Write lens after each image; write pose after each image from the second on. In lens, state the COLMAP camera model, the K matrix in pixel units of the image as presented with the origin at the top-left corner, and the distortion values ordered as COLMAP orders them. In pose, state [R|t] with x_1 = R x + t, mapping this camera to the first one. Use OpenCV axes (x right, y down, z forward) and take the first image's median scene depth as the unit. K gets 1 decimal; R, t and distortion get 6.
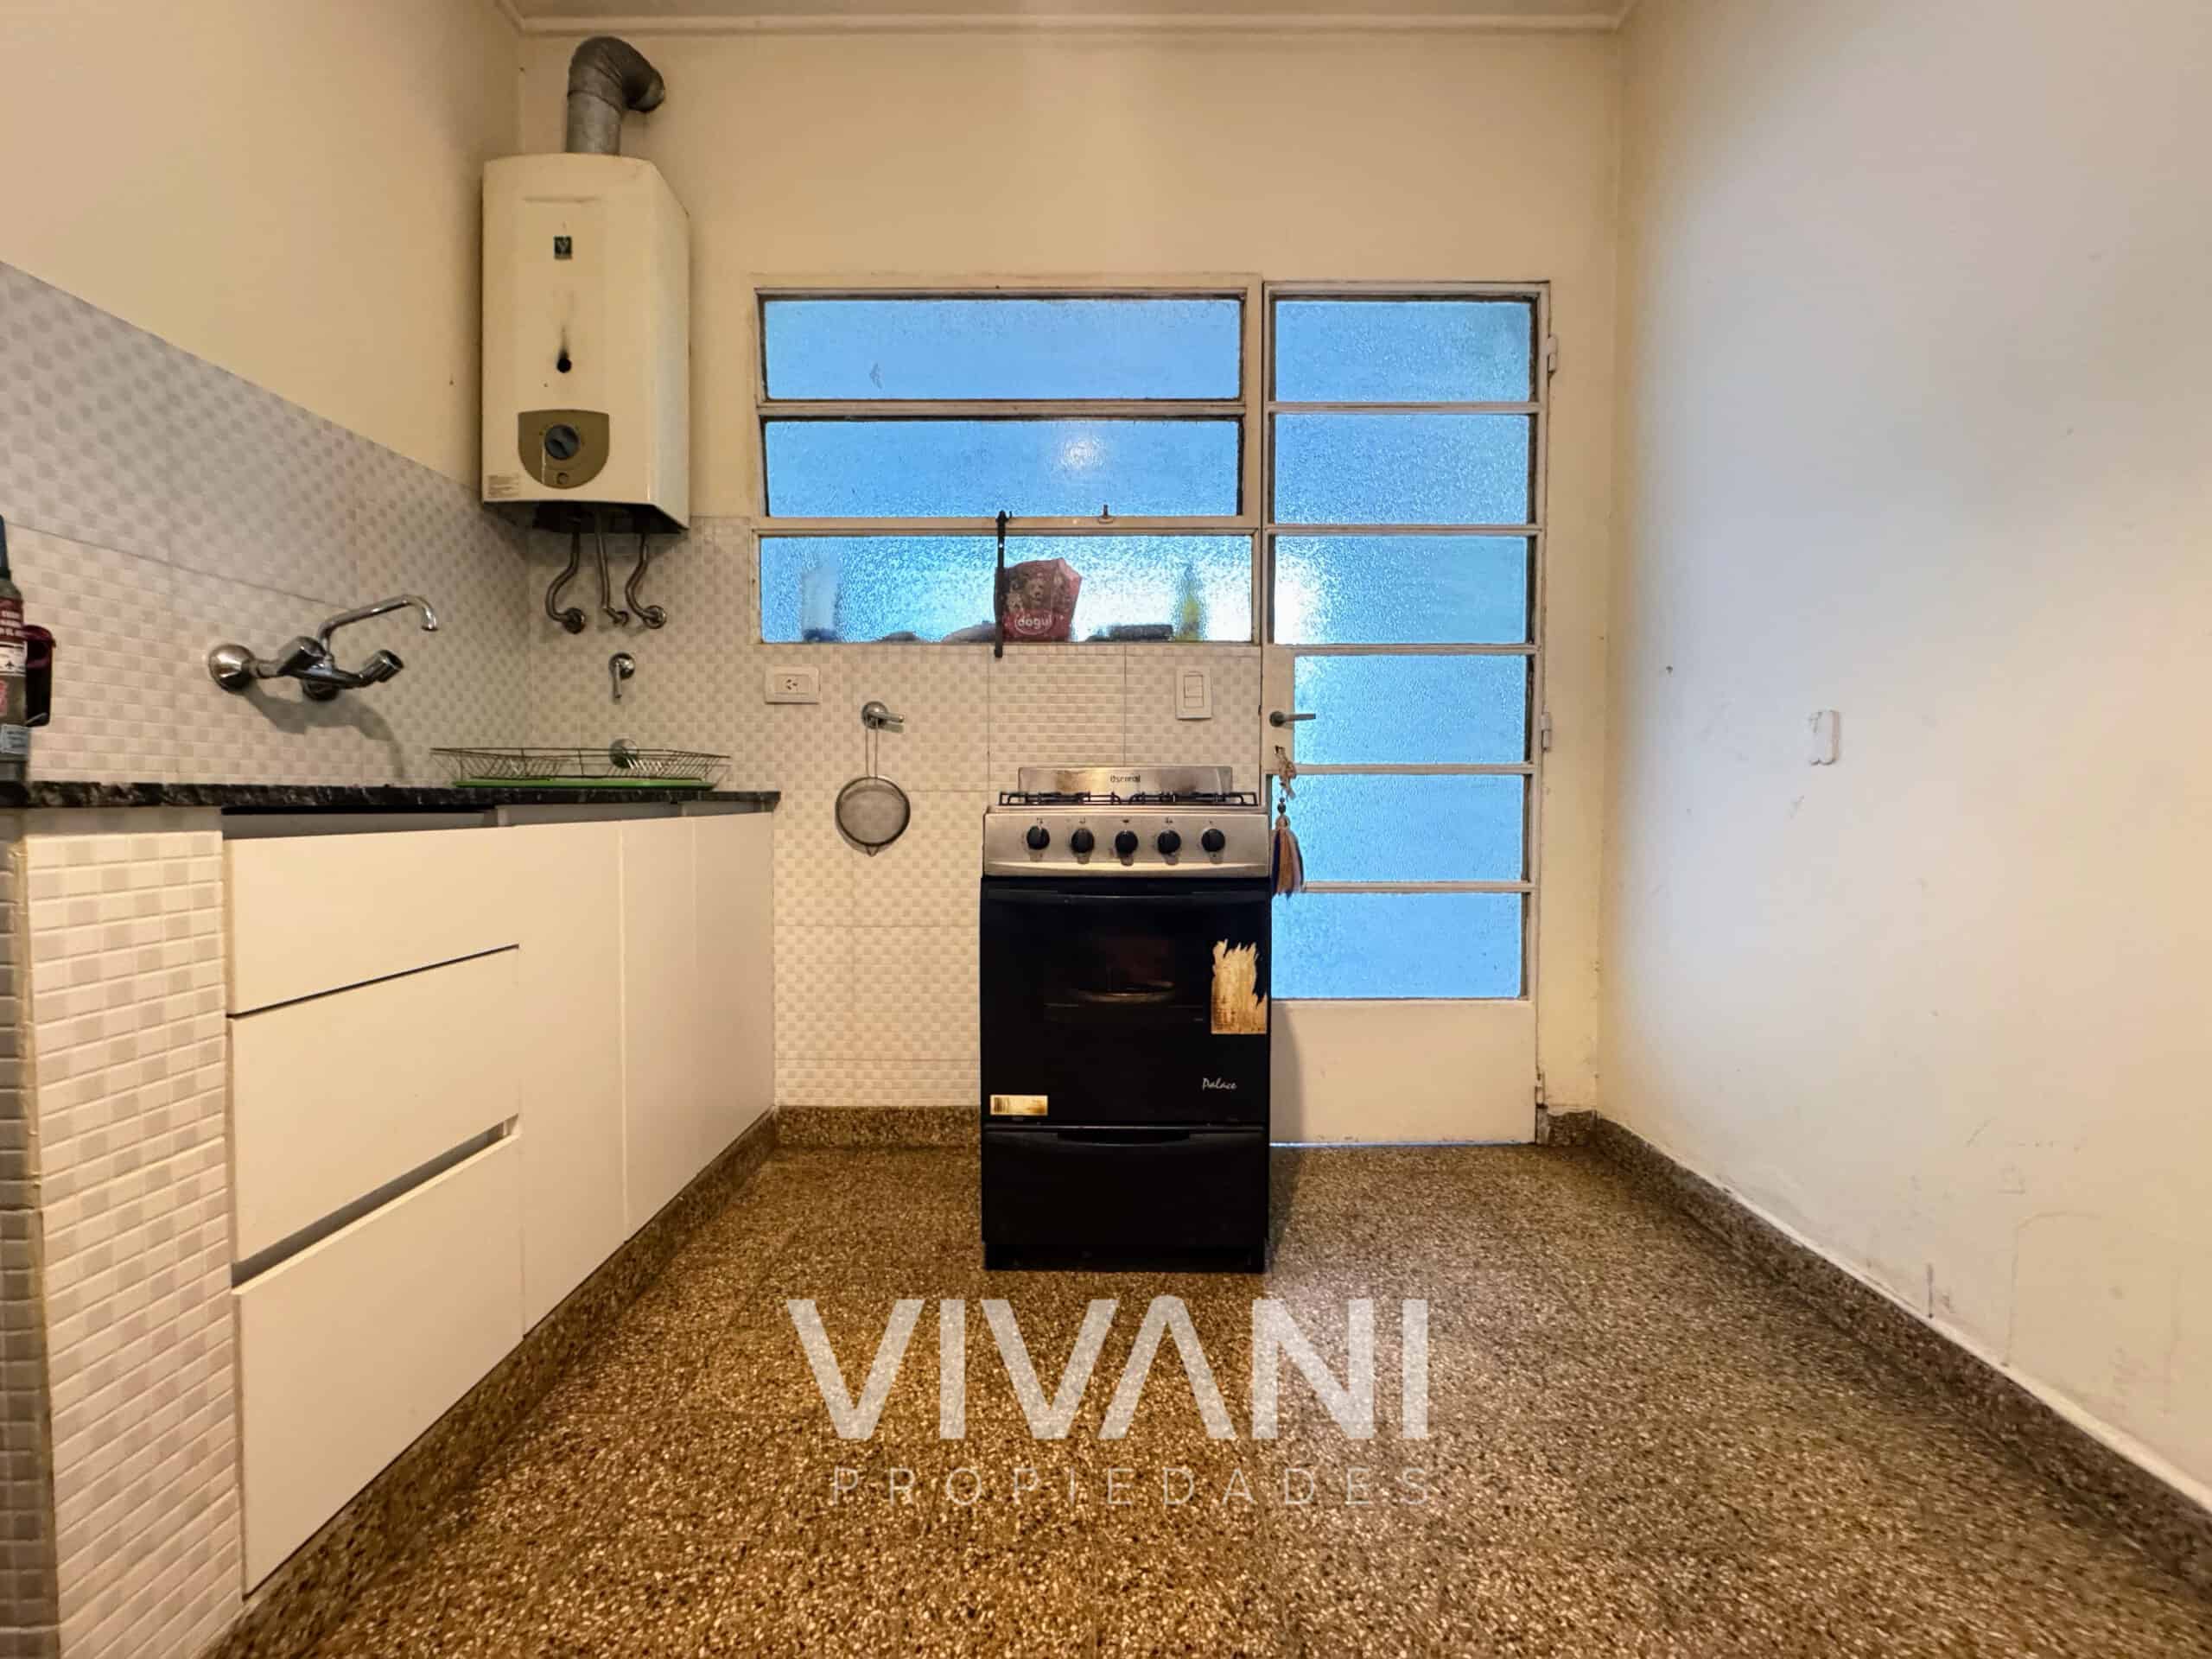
lens RADIAL K [[882.4, 0, 1106.0], [0, 882.4, 823.9], [0, 0, 1]] dist [-0.001072, -0.000030]
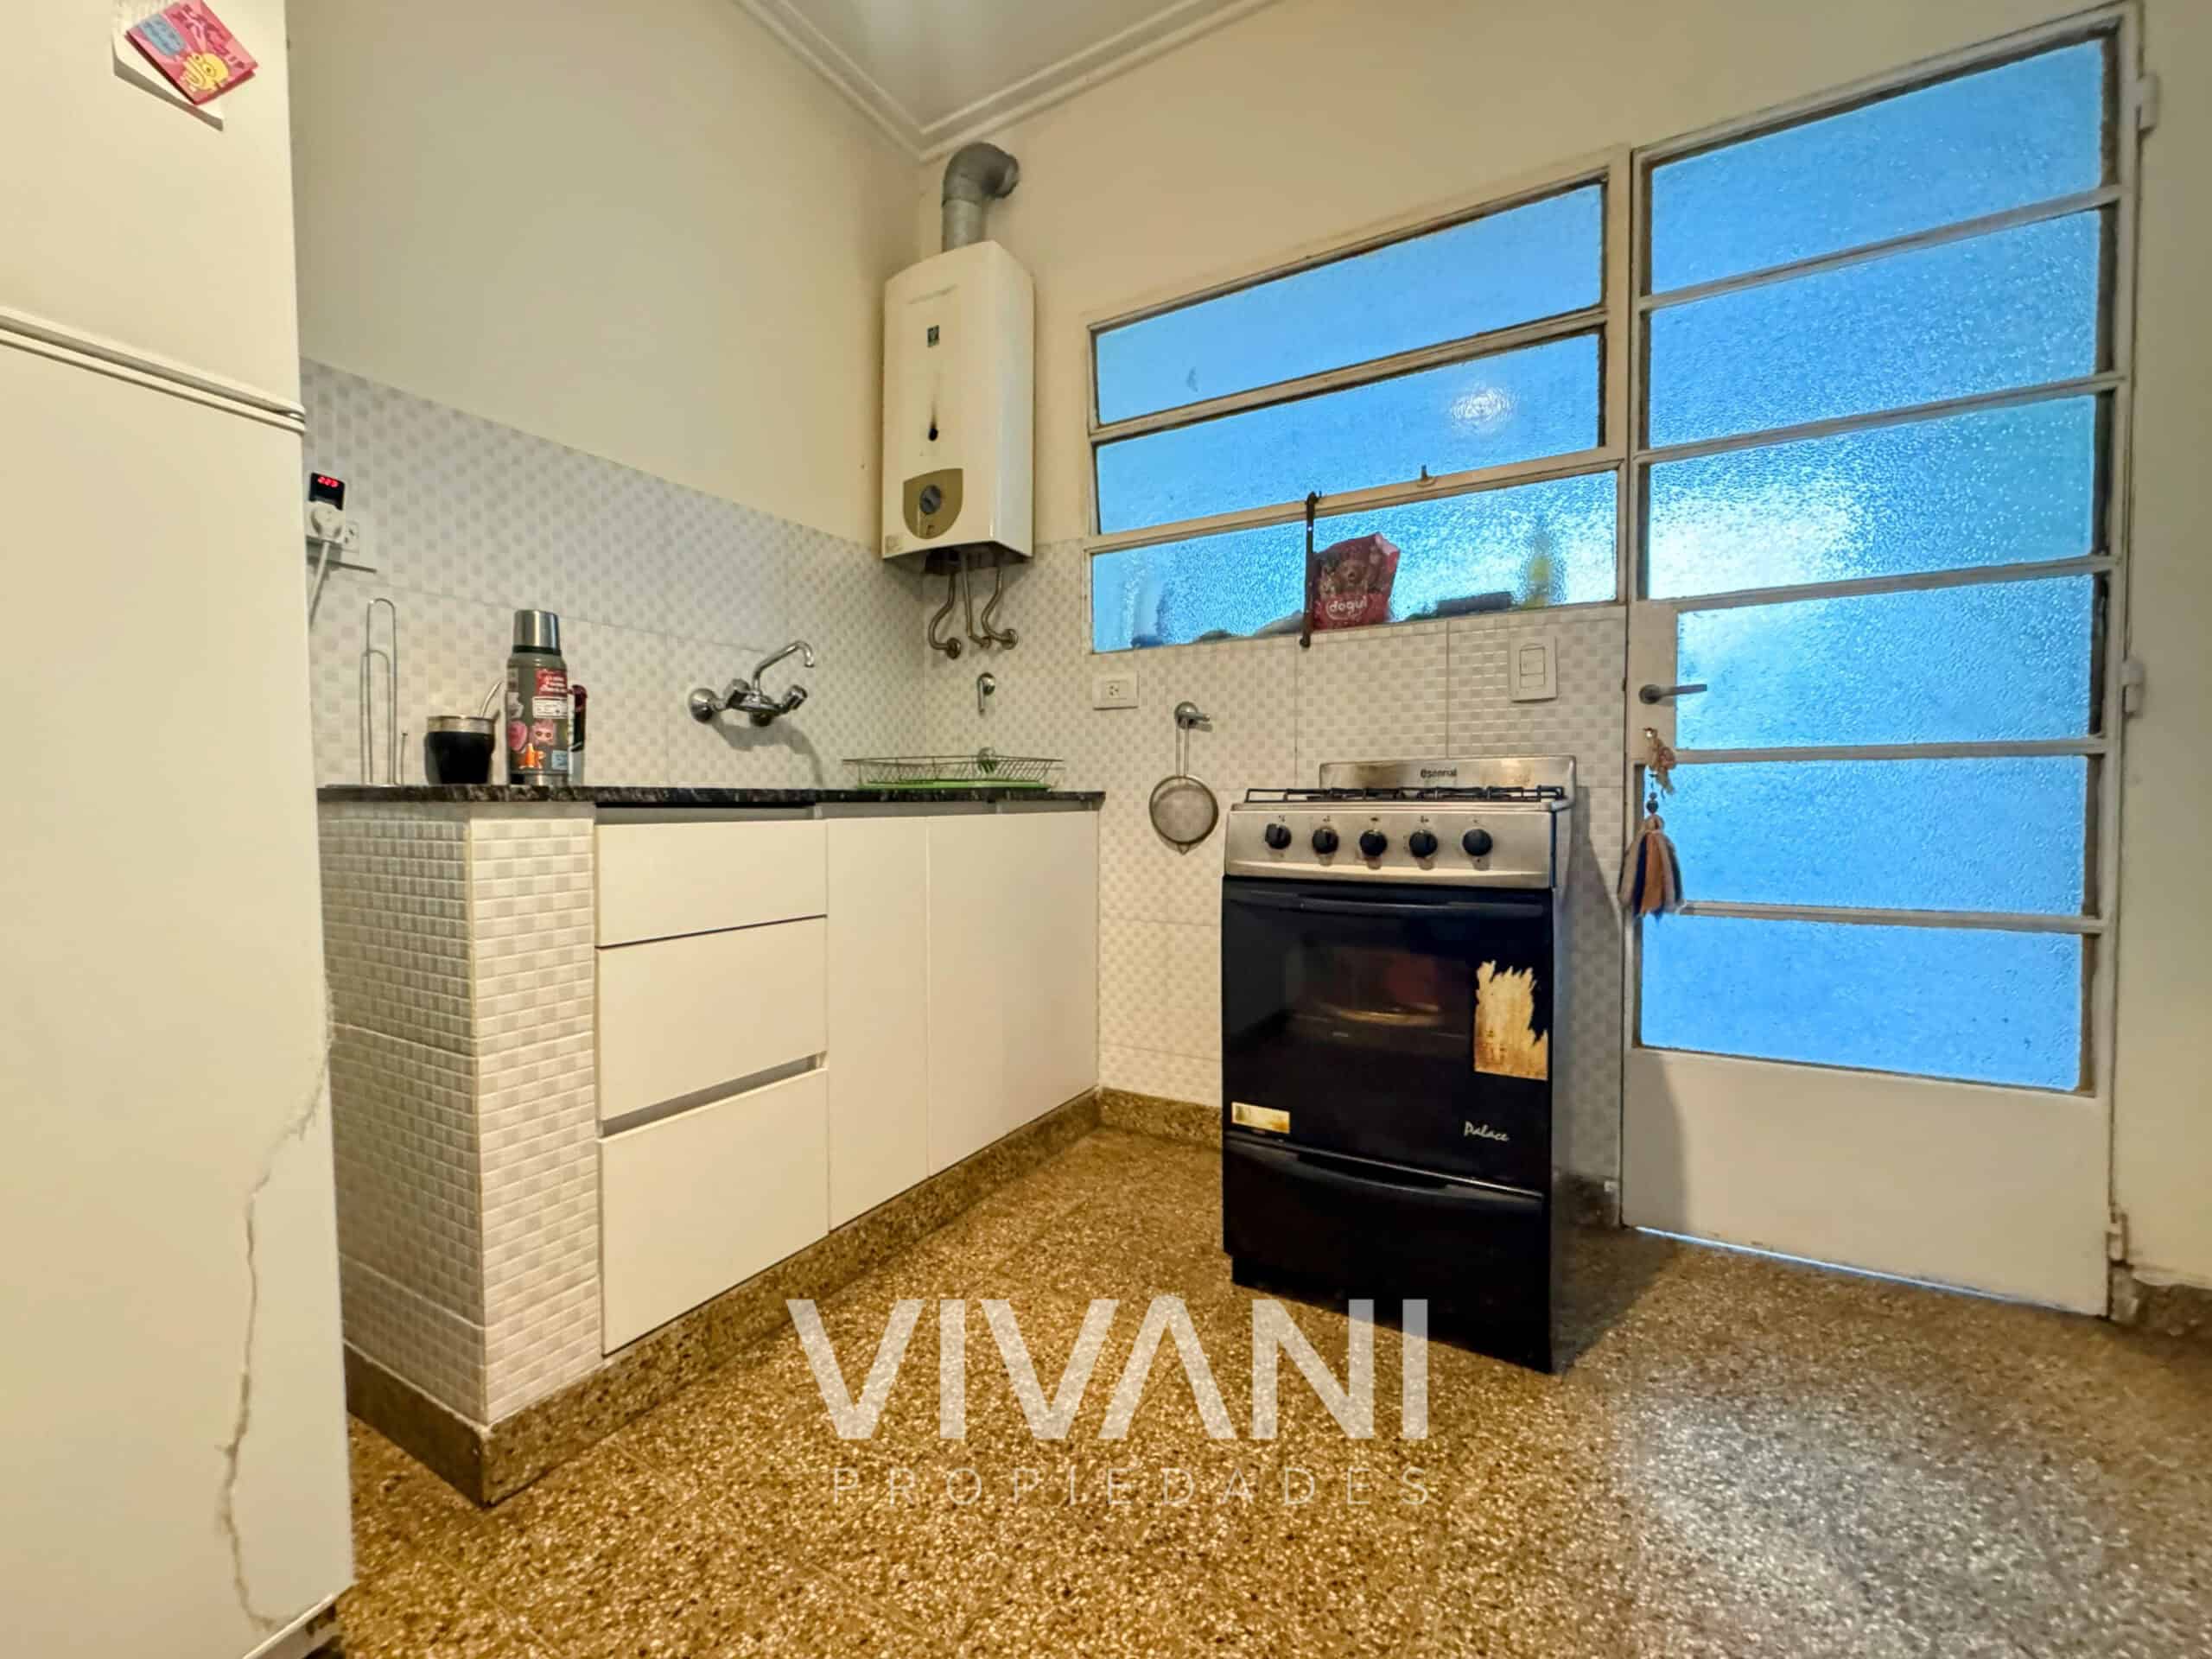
lens RADIAL K [[909.8, 0, 1104.7], [0, 909.8, 824.7], [0, 0, 1]] dist [-0.001592, 0.000006]
pose [[0.868023, 0.008137, -0.496457, 0.201837], [-0.009892, 0.999951, -0.000906, 0.004857], [0.496425, 0.005697, 0.868061, 0.053830]]
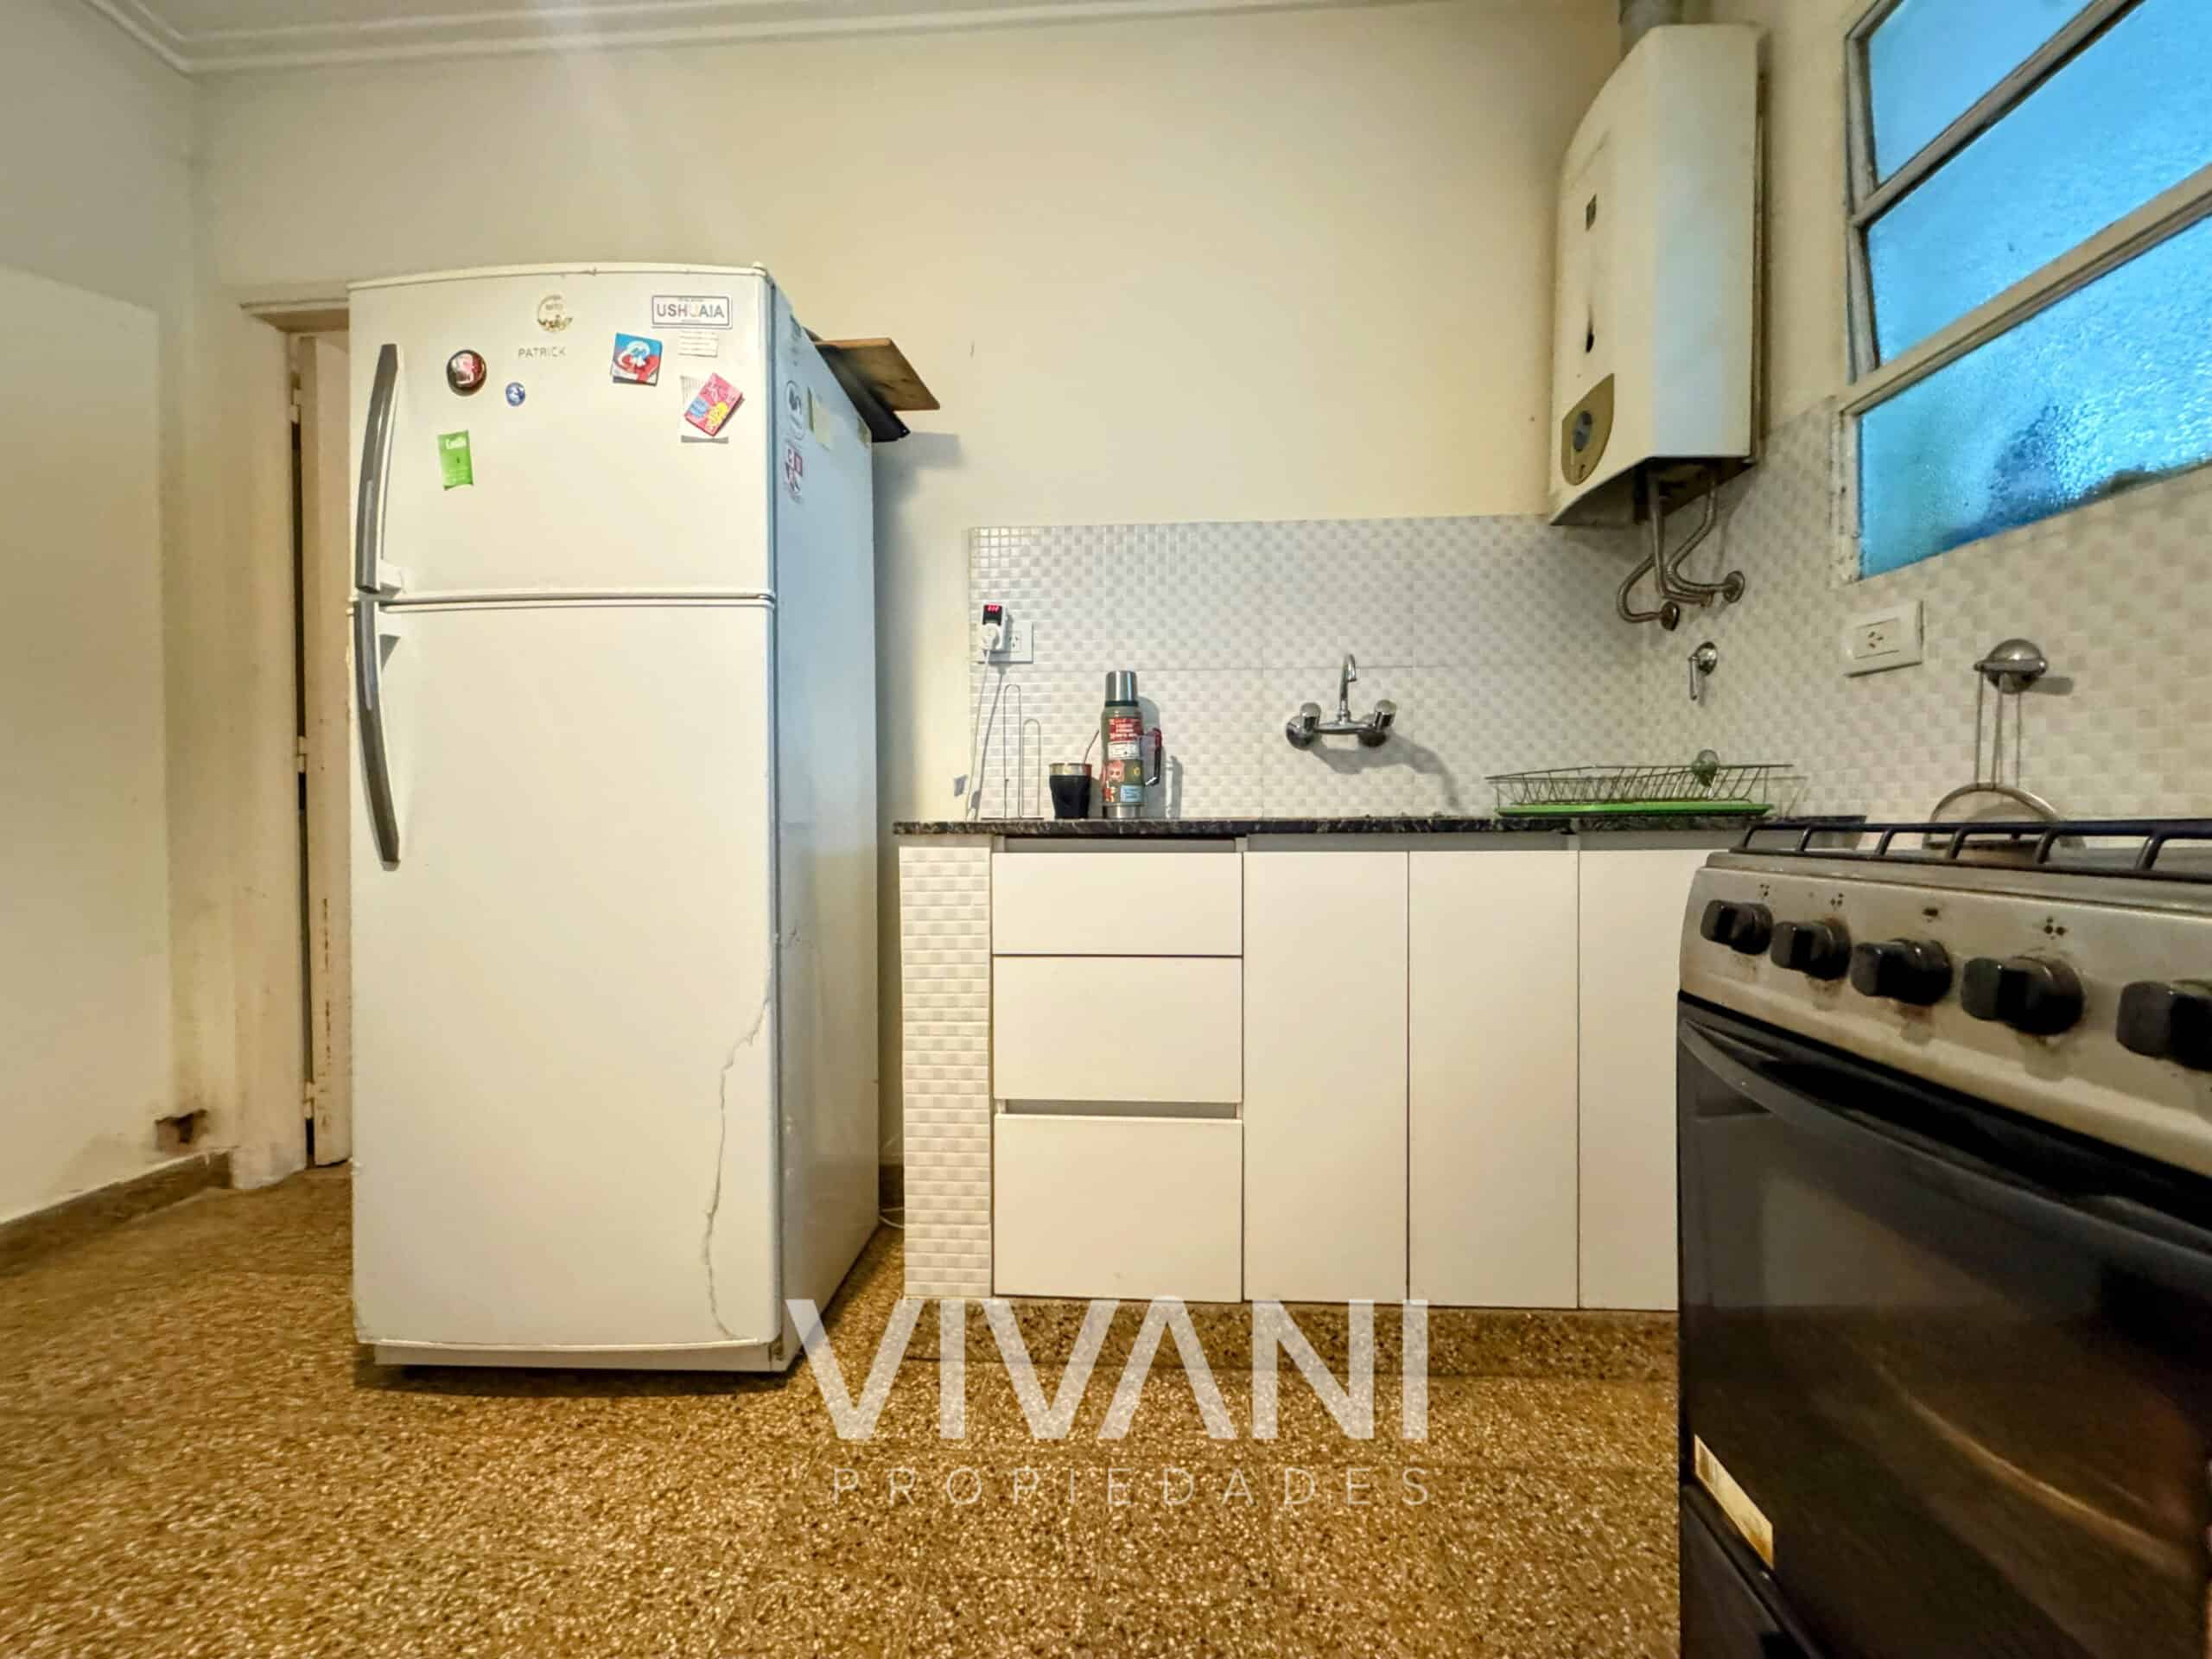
lens RADIAL K [[880.9, 0, 1101.0], [0, 880.9, 824.8], [0, 0, 1]] dist [-0.002307, -0.000129]
pose [[-0.061669, 0.009678, -0.998050, 0.319662], [-0.024929, 0.999626, 0.011233, -0.027516], [0.997785, 0.025573, -0.061405, 0.578190]]
